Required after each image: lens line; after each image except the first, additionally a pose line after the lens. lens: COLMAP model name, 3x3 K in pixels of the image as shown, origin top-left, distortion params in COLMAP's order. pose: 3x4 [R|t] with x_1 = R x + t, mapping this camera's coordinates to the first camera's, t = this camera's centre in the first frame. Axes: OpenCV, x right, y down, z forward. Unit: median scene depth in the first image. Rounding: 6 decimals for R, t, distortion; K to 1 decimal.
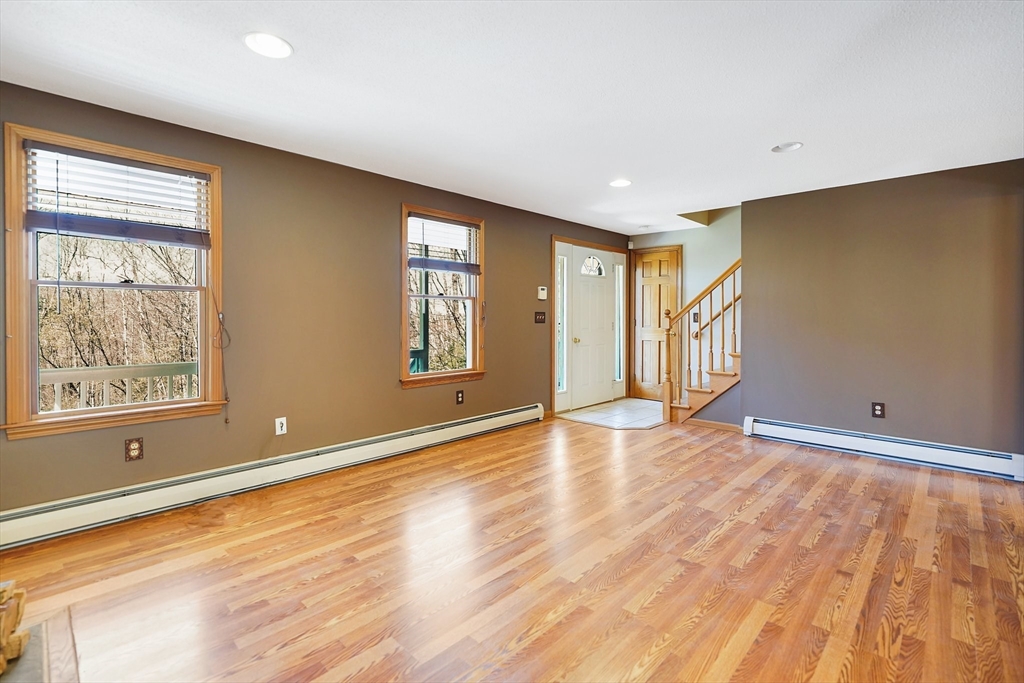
lens RADIAL K [[471.8, 0, 495.6], [0, 471.8, 317.6], [0, 0, 1]] dist [-0.008328, 0.000710]
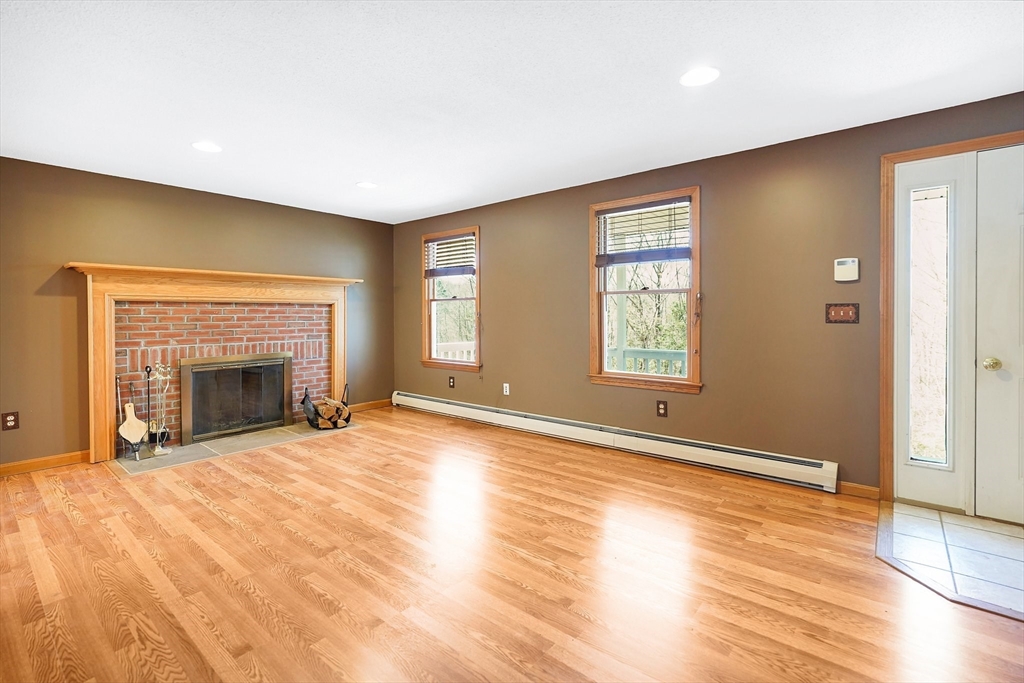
lens RADIAL K [[462.9, 0, 503.4], [0, 462.9, 315.9], [0, 0, 1]] dist [-0.001124, -0.000024]
pose [[0.075079, -0.000504, -0.997177, 1.179947], [0.006013, 0.999982, -0.000053, 0.001101], [0.997159, -0.005992, 0.075081, 1.058096]]
